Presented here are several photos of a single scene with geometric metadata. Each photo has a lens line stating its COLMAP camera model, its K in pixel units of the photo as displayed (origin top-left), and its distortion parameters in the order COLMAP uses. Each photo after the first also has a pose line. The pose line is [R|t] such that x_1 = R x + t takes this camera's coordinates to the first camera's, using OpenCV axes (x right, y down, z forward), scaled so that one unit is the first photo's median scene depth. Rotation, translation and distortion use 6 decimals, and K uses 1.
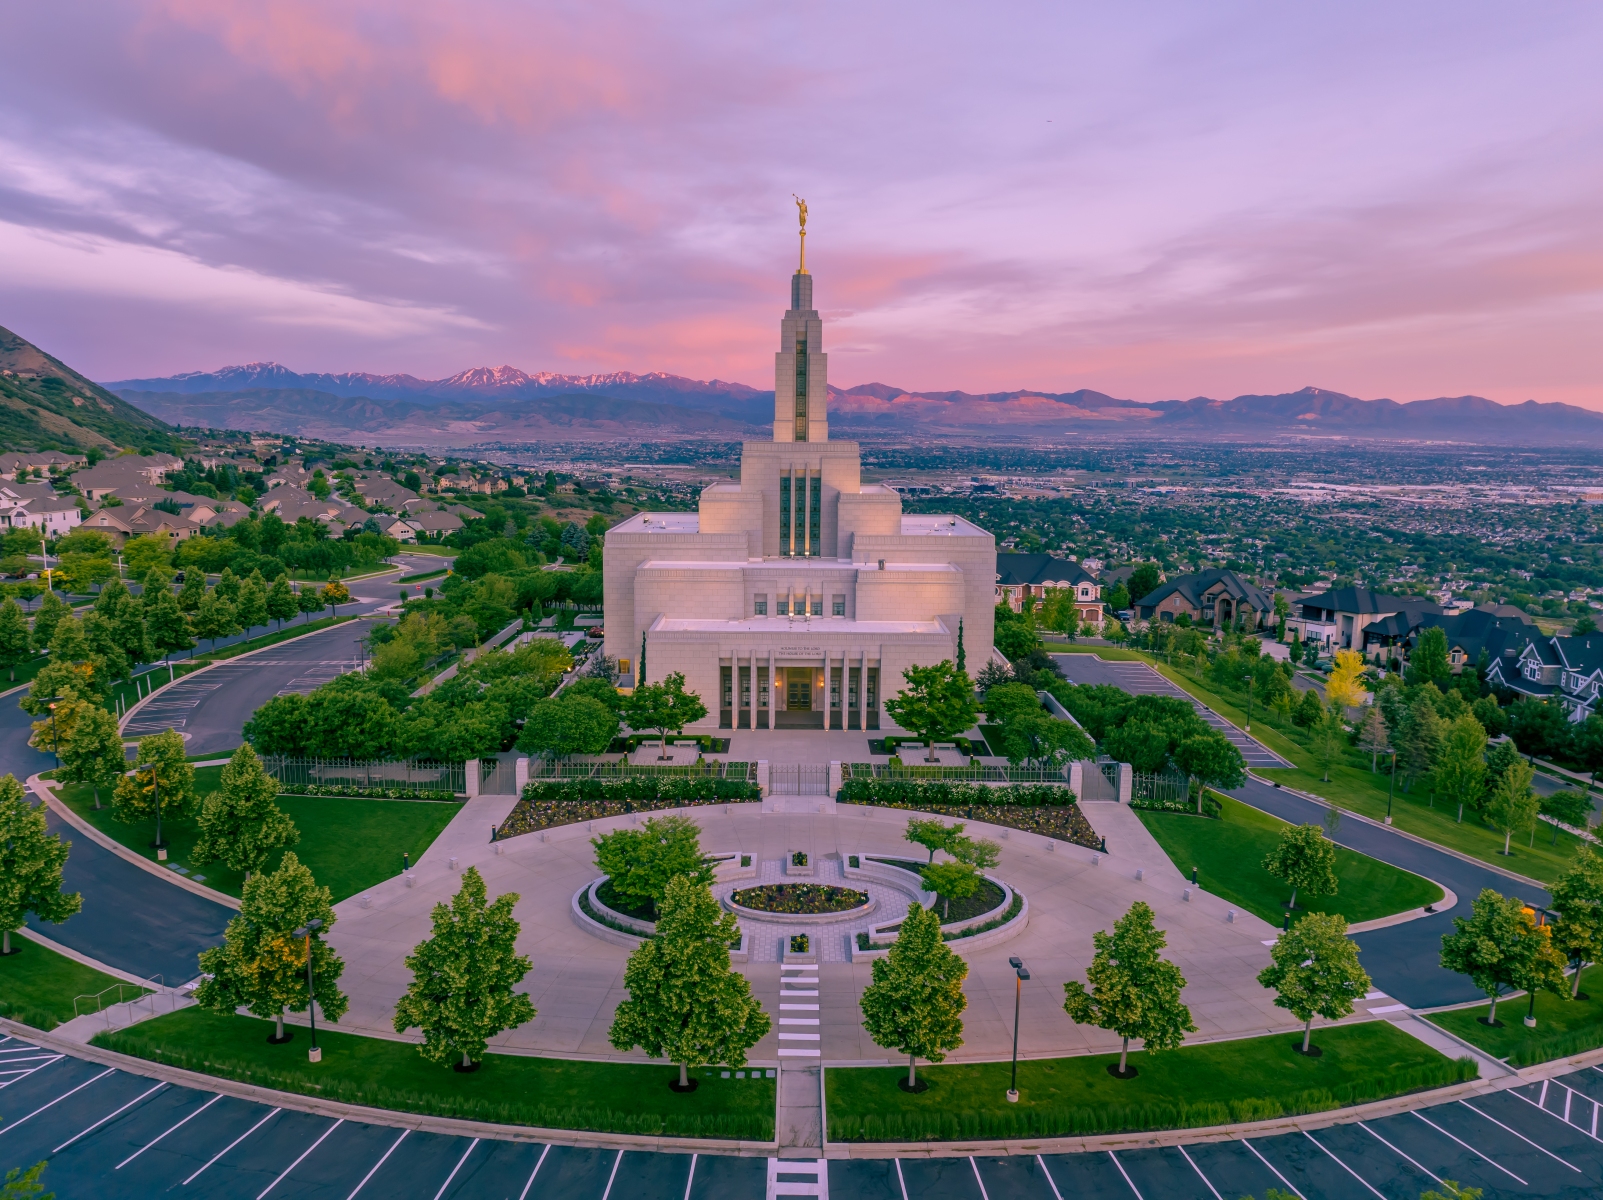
lens RADIAL K [[1136.3, 0, 801.5], [0, 1136.3, 600.0], [0, 0, 1]] dist [-0.019973, -0.003040]
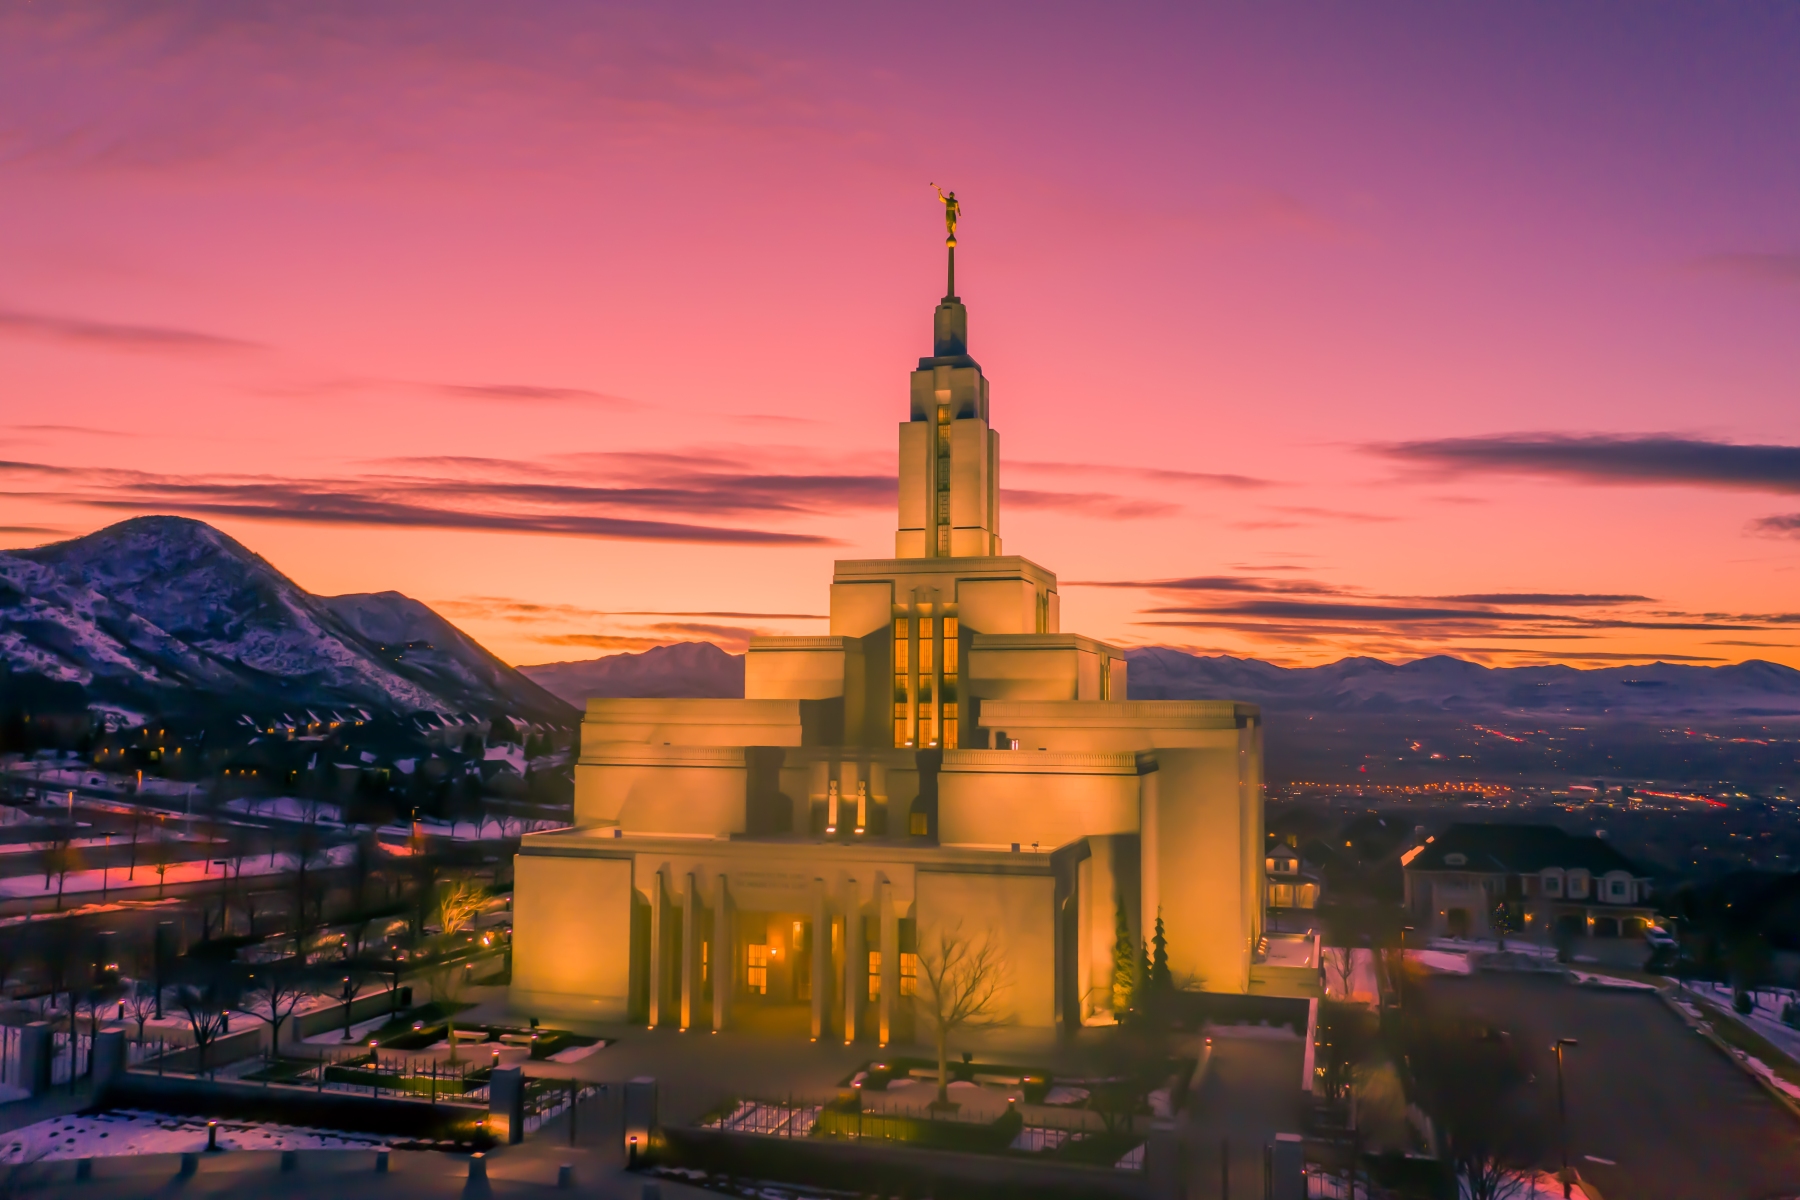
lens RADIAL K [[1438.0, 0, 898.4], [0, 1438.0, 621.1], [0, 0, 1]] dist [-0.007350, 0.002242]
pose [[0.957122, -0.021651, -0.288875, 0.198434], [-0.040402, 0.977480, -0.207126, 0.049323], [0.286854, 0.209916, 0.934693, 0.292829]]
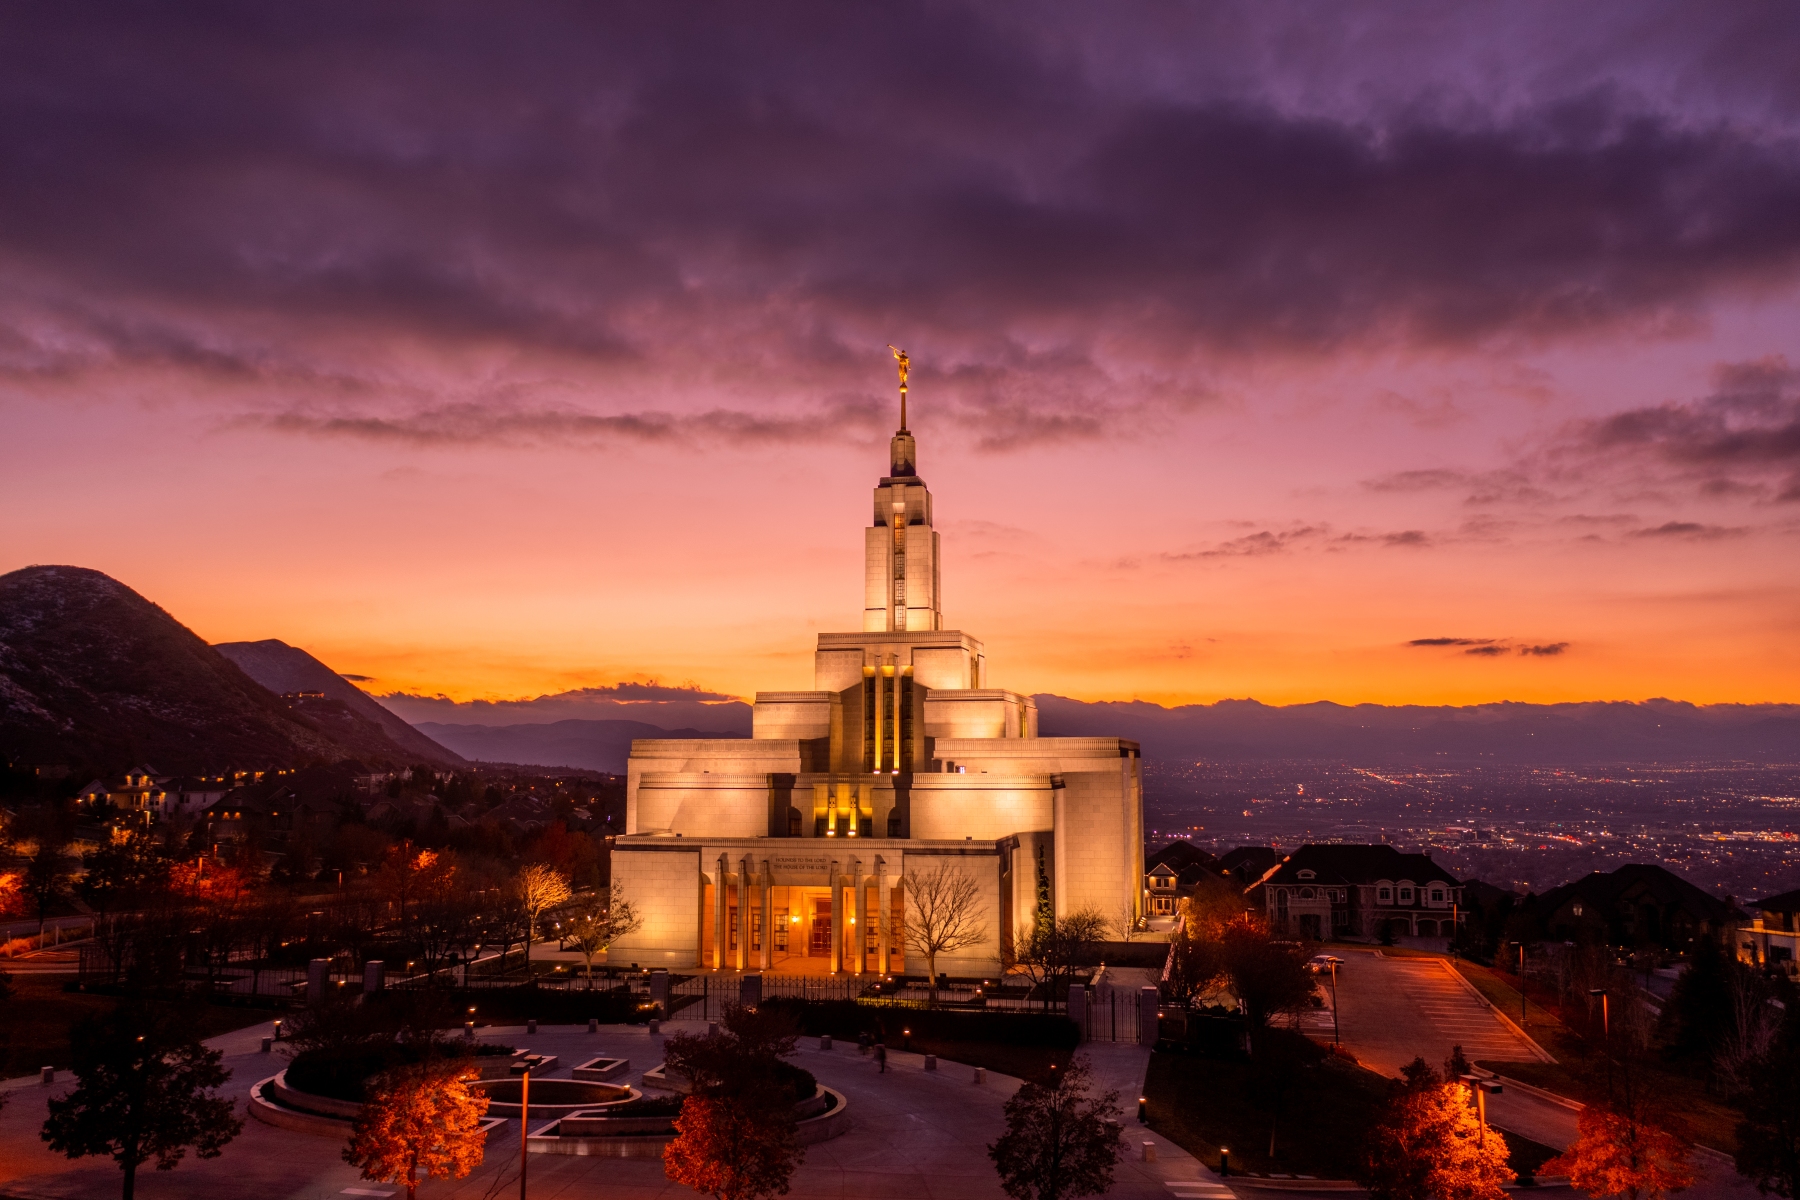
lens RADIAL K [[1441.4, 0, 900.0], [0, 1441.4, 600.0], [0, 0, 1]] dist [-0.023403, -0.002364]
pose [[0.976176, -0.035127, -0.214118, 0.217381], [-0.021343, 0.966479, -0.255857, 0.093780], [0.215928, 0.254332, 0.942704, 0.053385]]
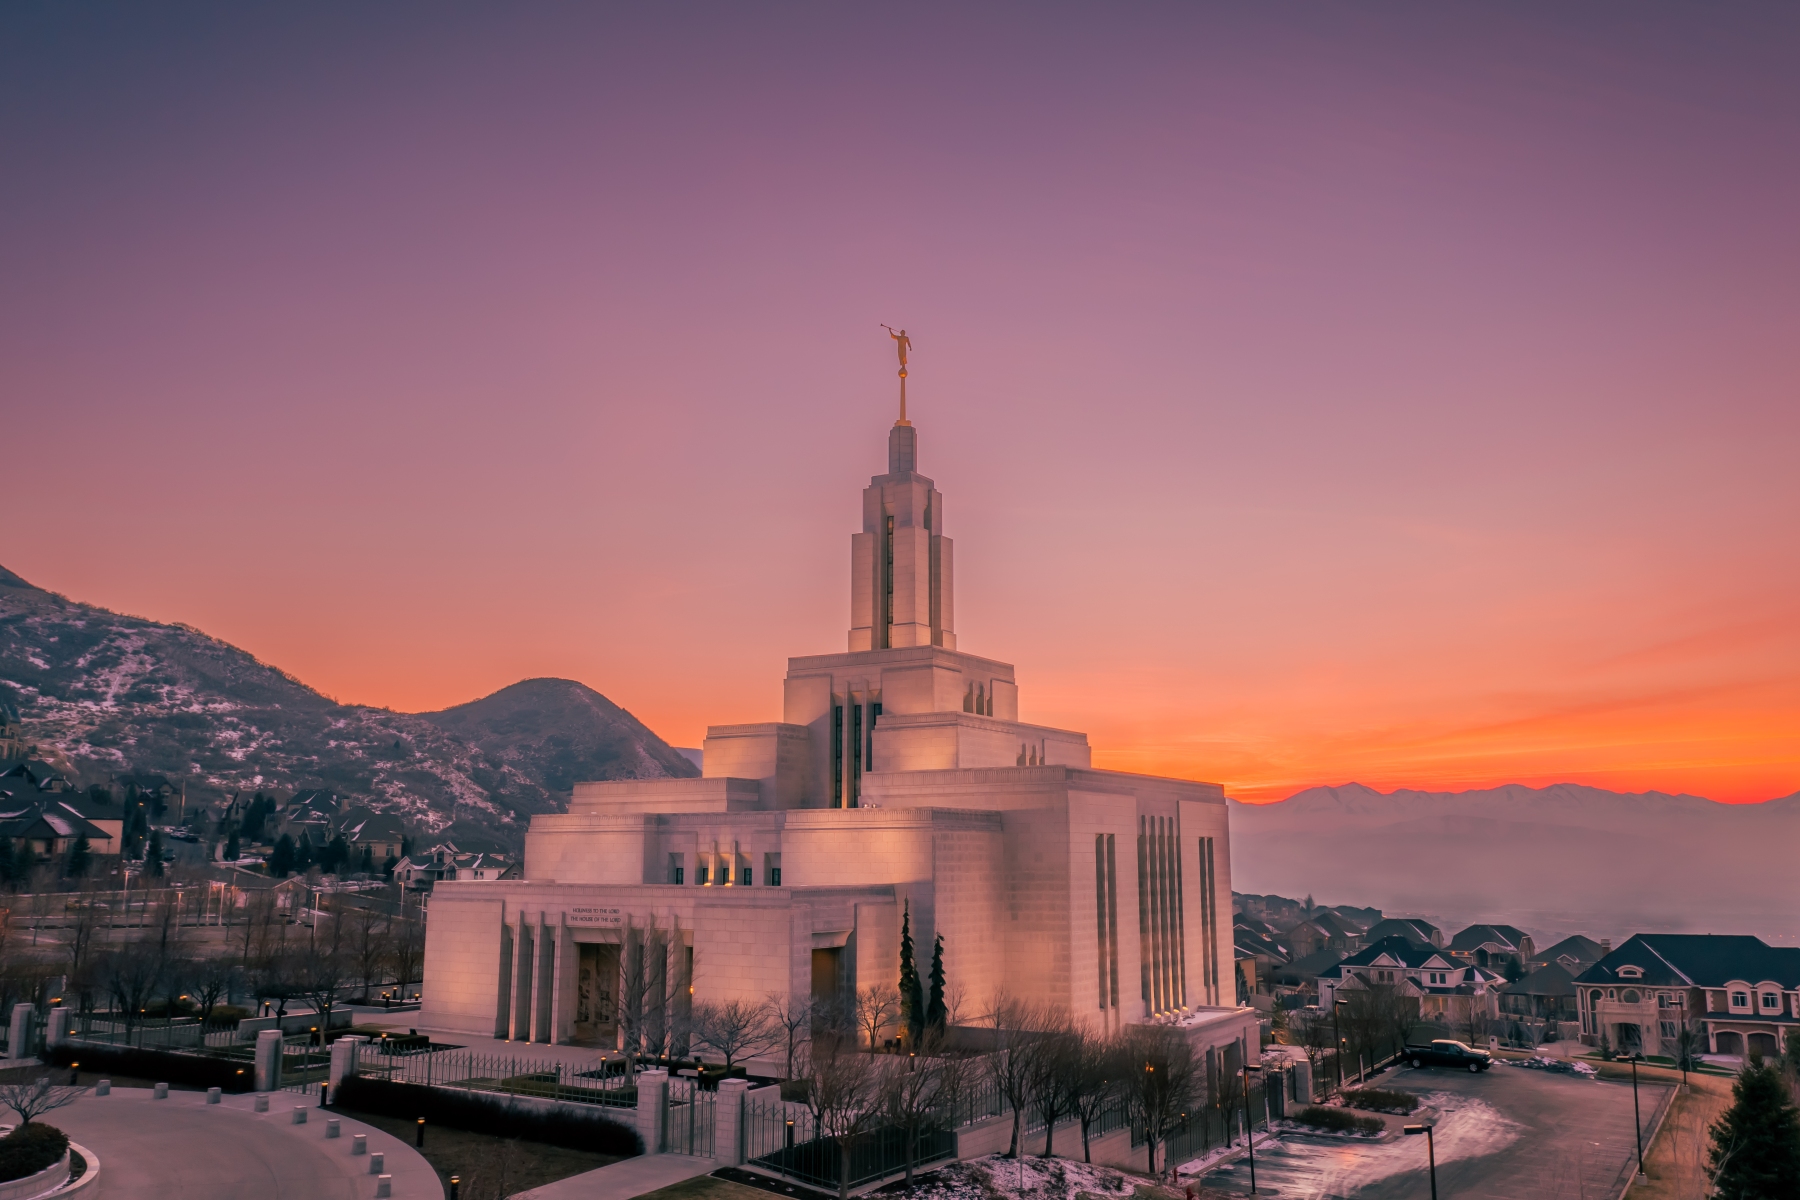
lens RADIAL K [[1441.4, 0, 900.0], [0, 1441.4, 600.0], [0, 0, 1]] dist [-0.023403, -0.002364]
pose [[0.853369, -0.102236, -0.511185, 0.444145], [-0.069000, 0.949802, -0.305147, 0.086383], [0.516722, 0.295674, 0.803477, 0.320224]]
